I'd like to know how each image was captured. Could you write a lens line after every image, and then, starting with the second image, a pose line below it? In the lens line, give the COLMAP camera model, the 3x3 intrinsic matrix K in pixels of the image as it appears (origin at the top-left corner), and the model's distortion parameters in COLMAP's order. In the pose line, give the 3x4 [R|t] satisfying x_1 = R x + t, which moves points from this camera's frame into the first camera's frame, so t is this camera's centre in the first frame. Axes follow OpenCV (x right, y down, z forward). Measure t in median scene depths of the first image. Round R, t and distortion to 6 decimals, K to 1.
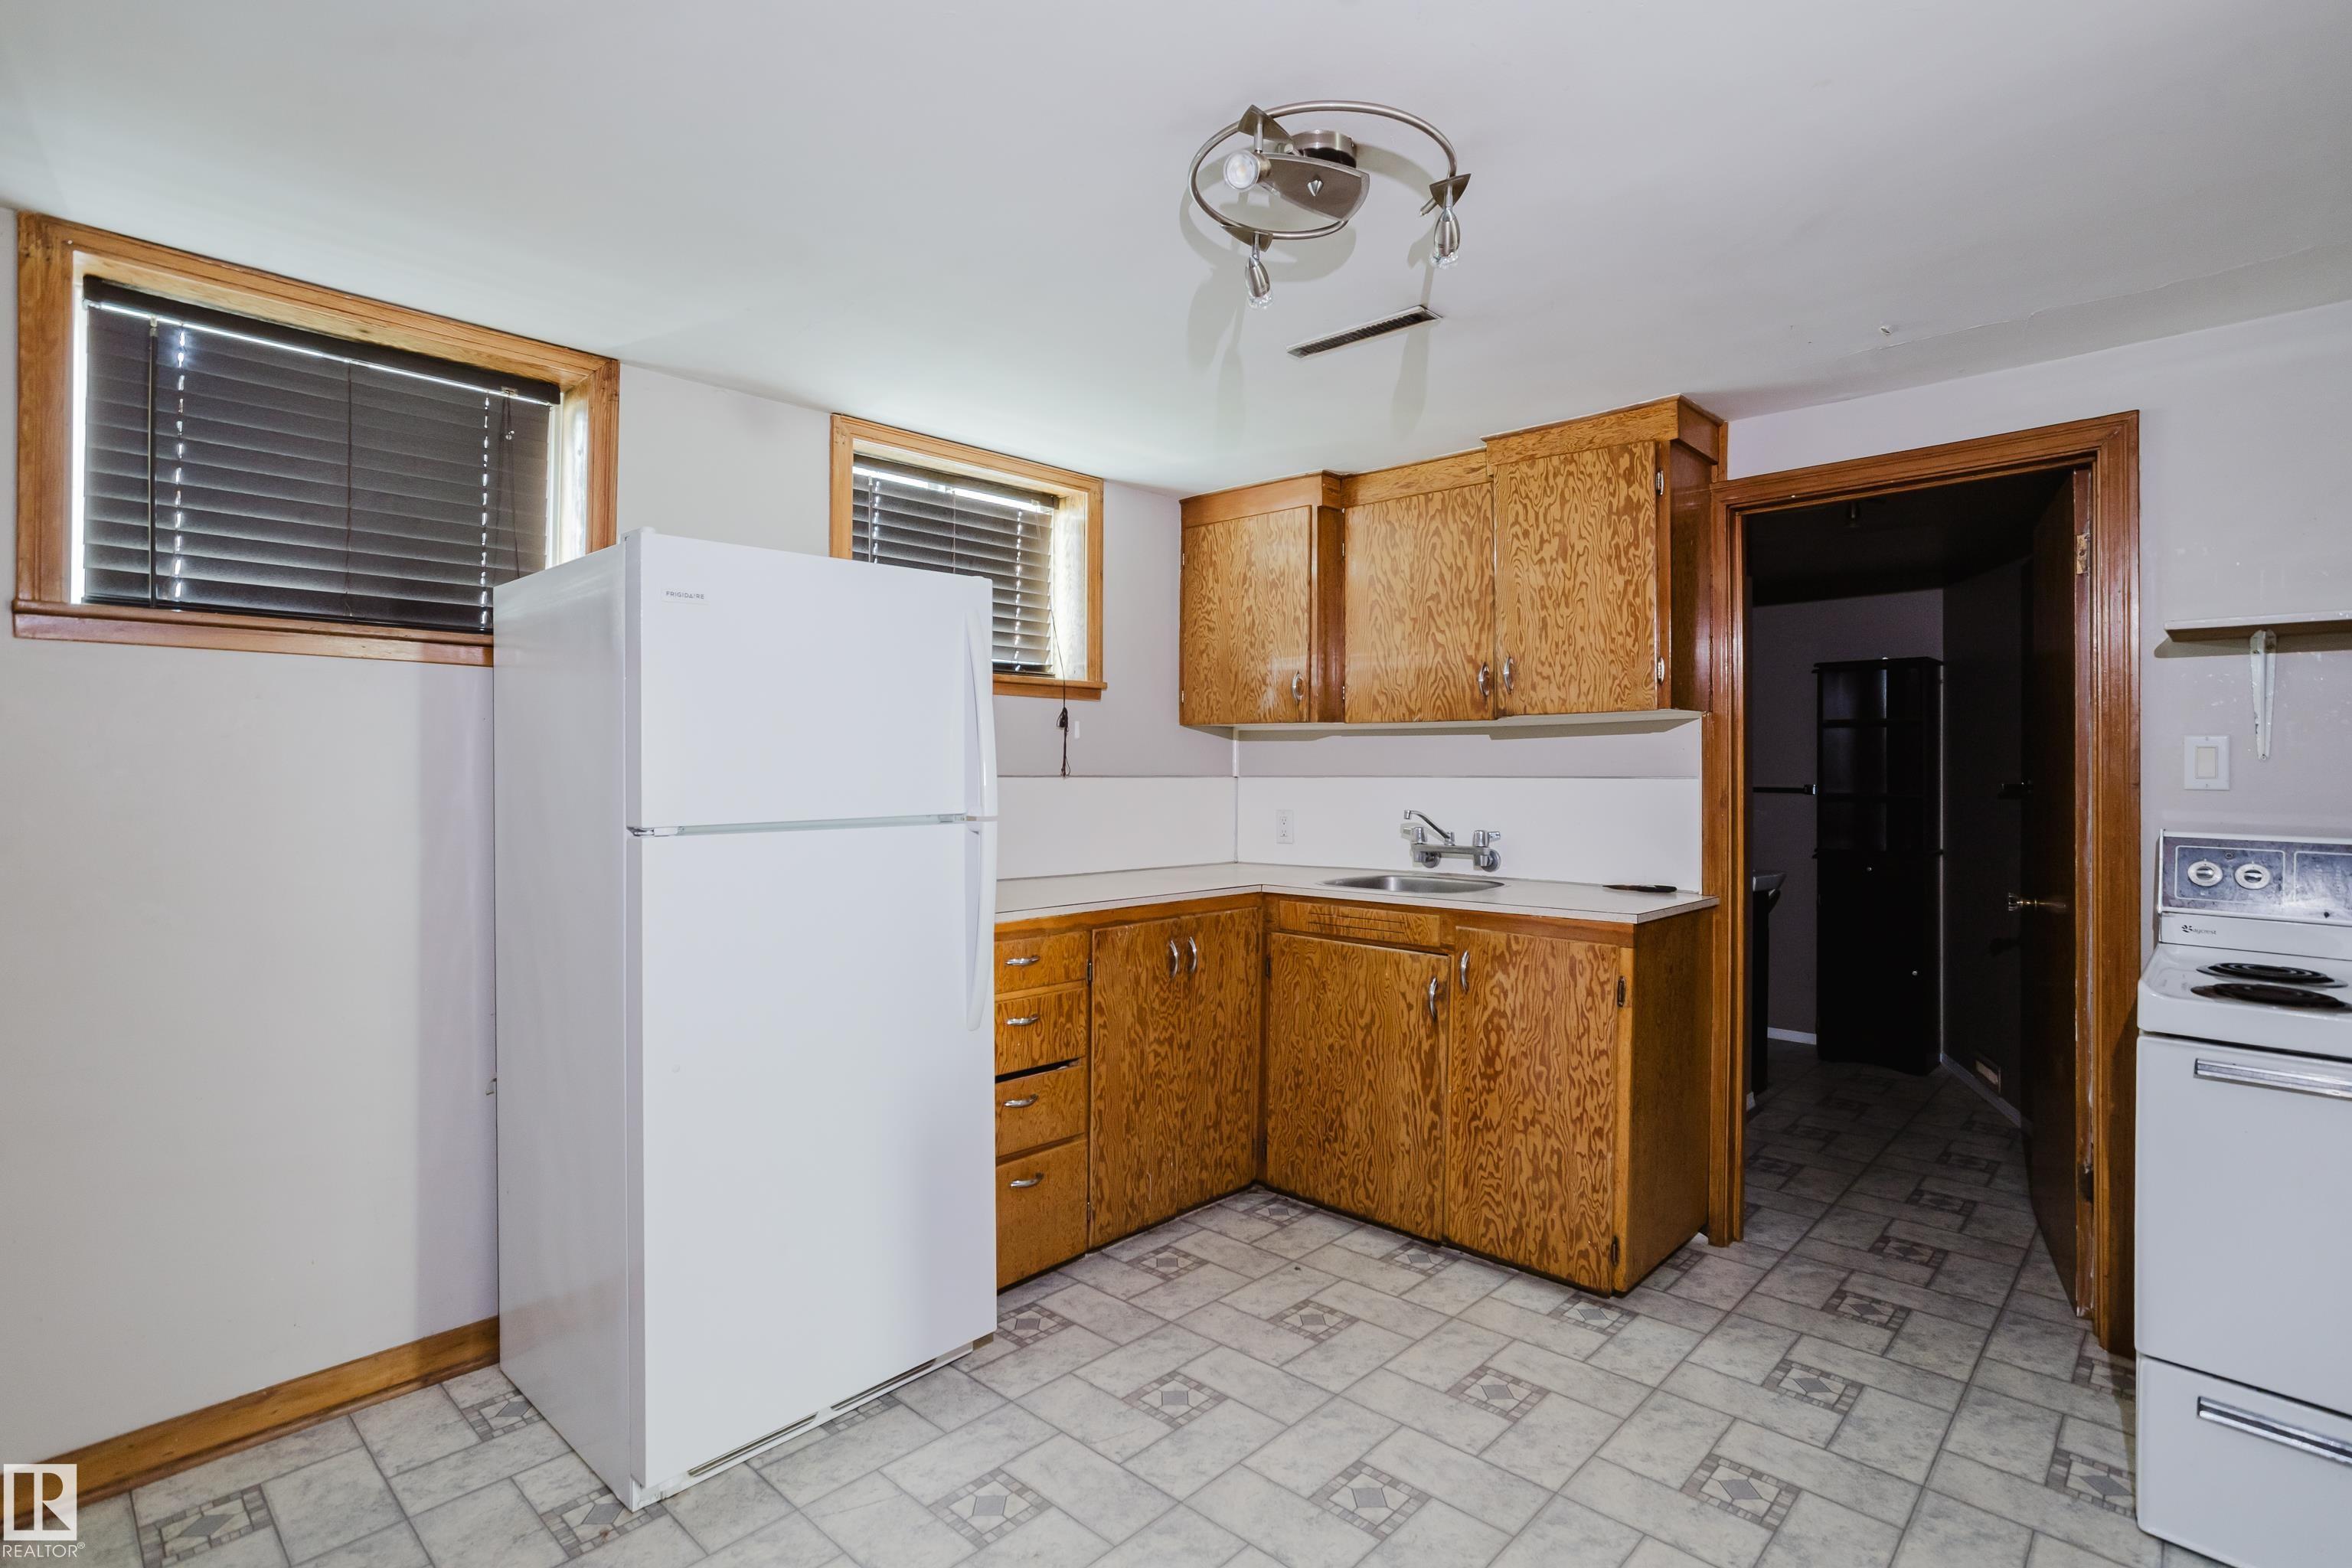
lens RADIAL K [[1145.4, 0, 1177.2], [0, 1145.4, 769.2], [0, 0, 1]] dist [-0.033618, 0.022741]
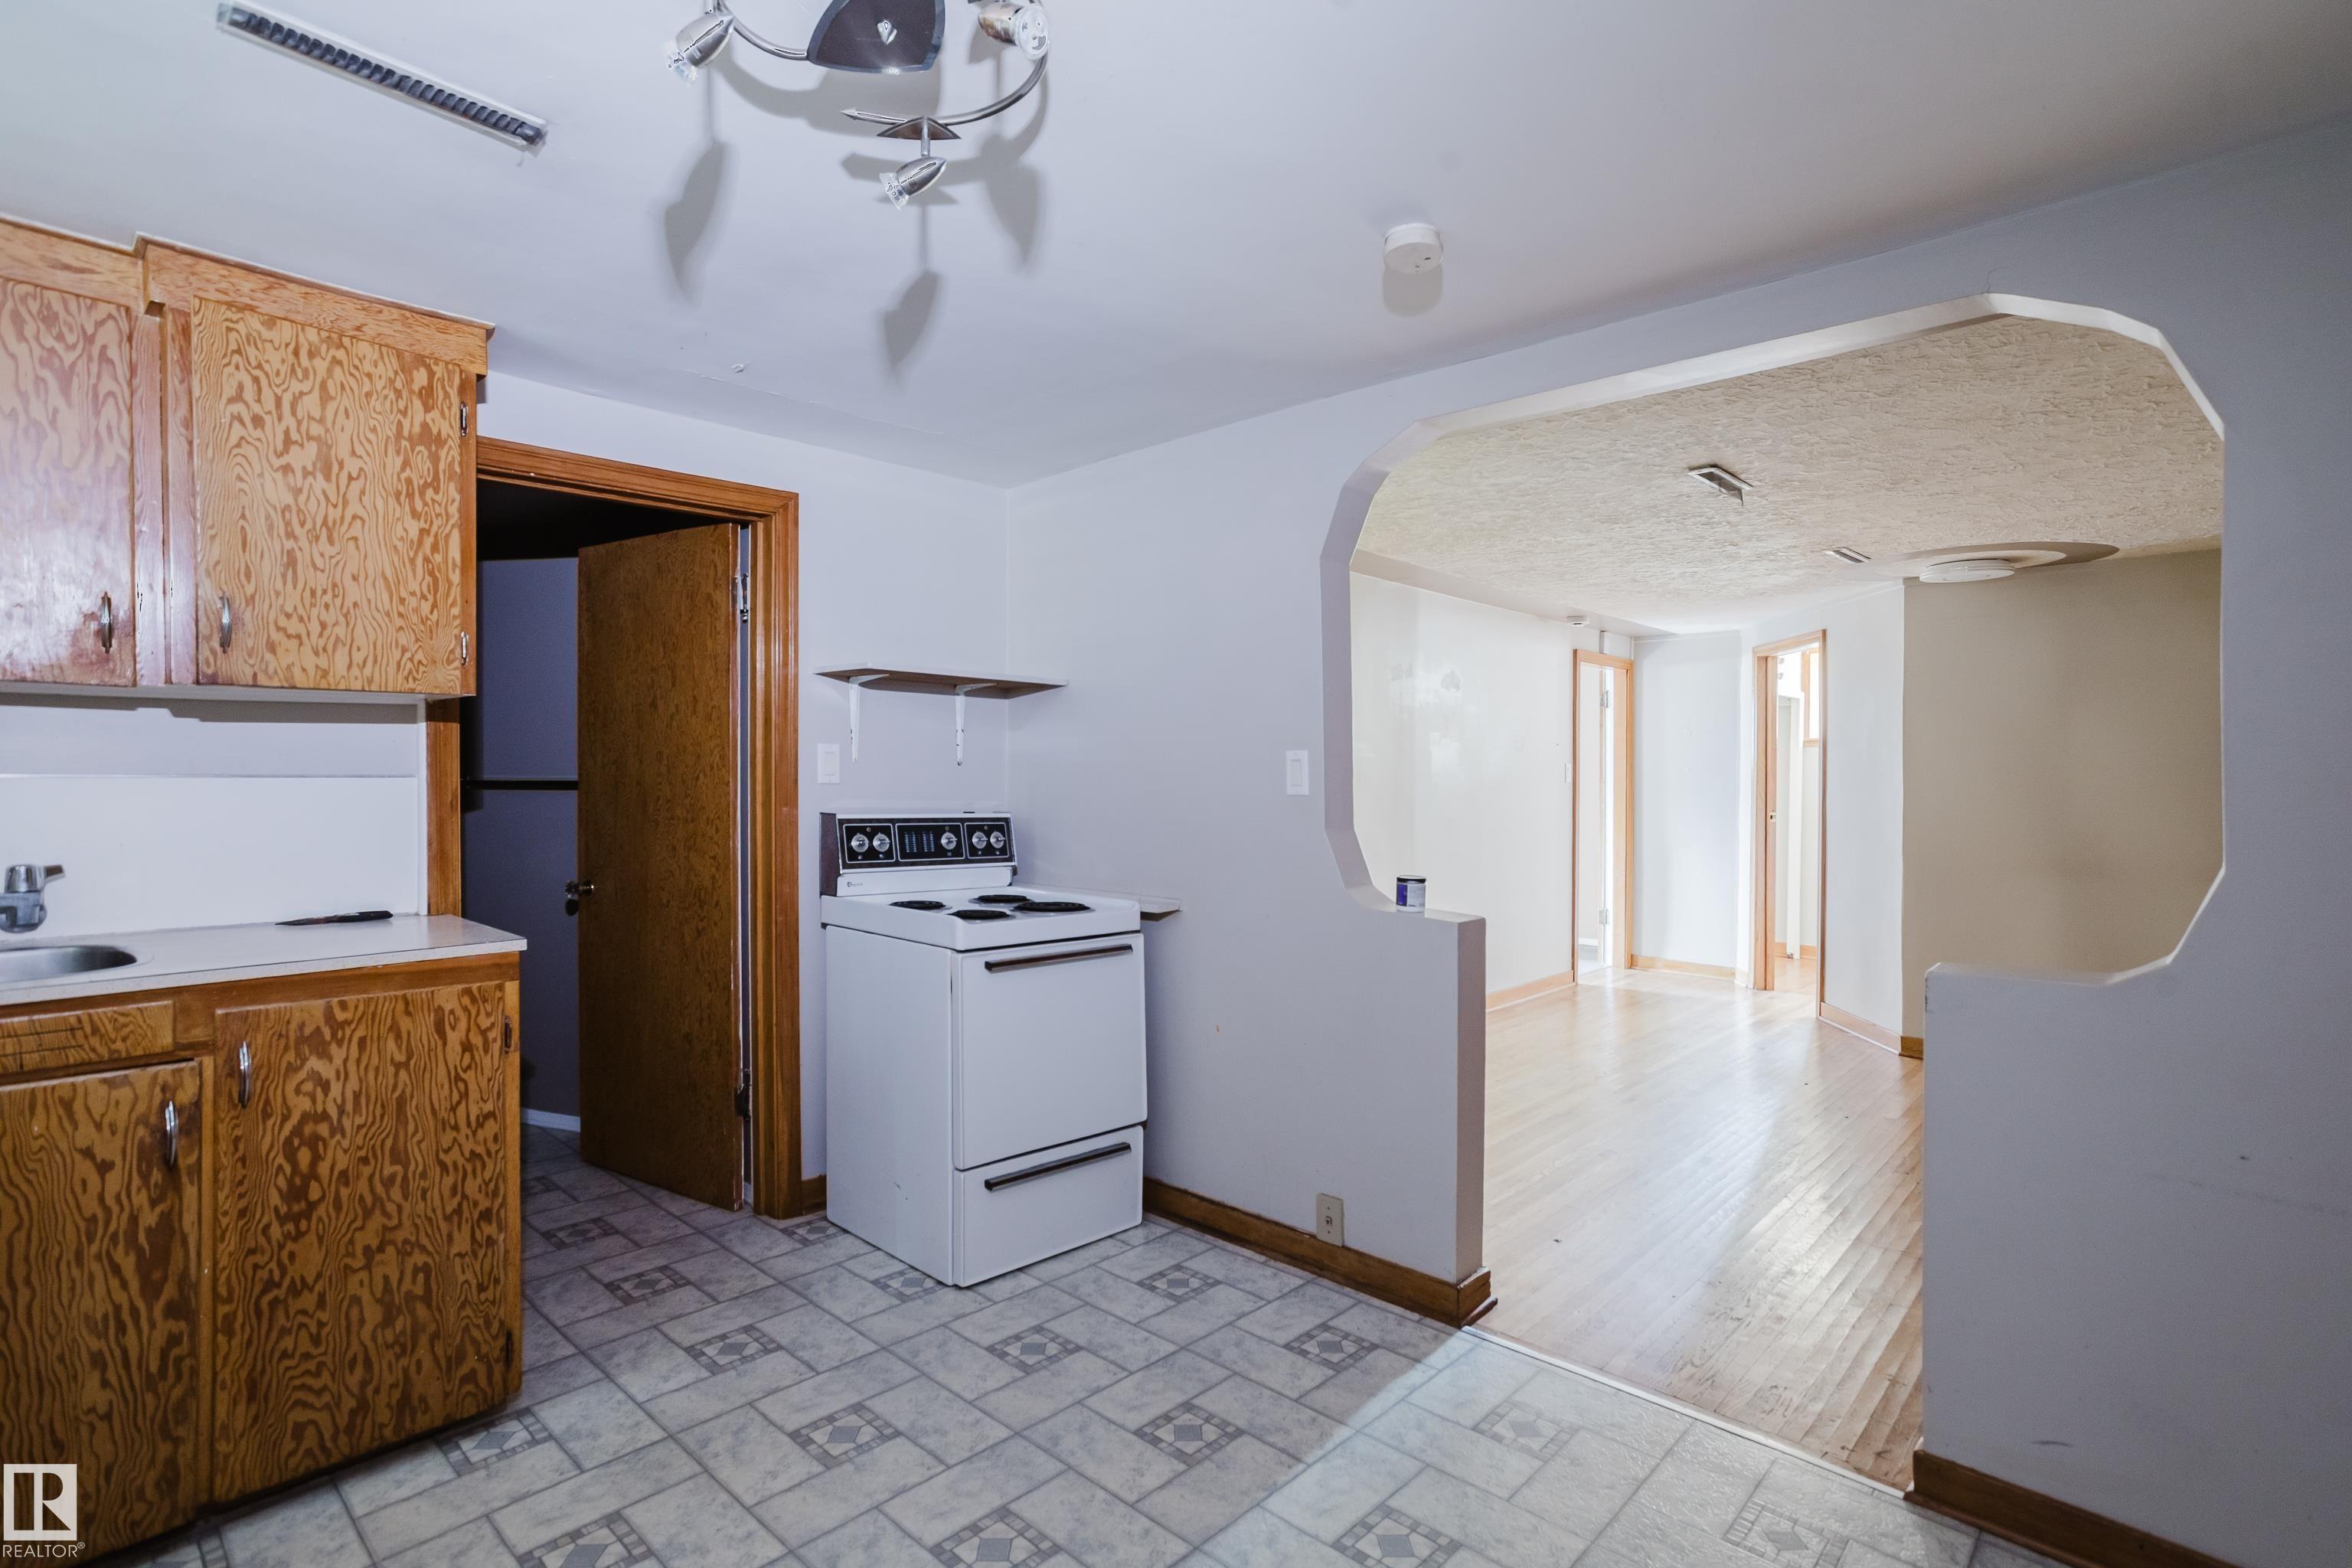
lens RADIAL K [[1145.4, 0, 1182.3], [0, 1145.4, 783.3], [0, 0, 1]] dist [-0.033618, 0.022741]
pose [[-0.005182, -0.011065, 0.999925, -0.405026], [-0.007190, 0.999913, 0.011028, -0.000454], [-0.999961, -0.007132, -0.005261, 0.477734]]
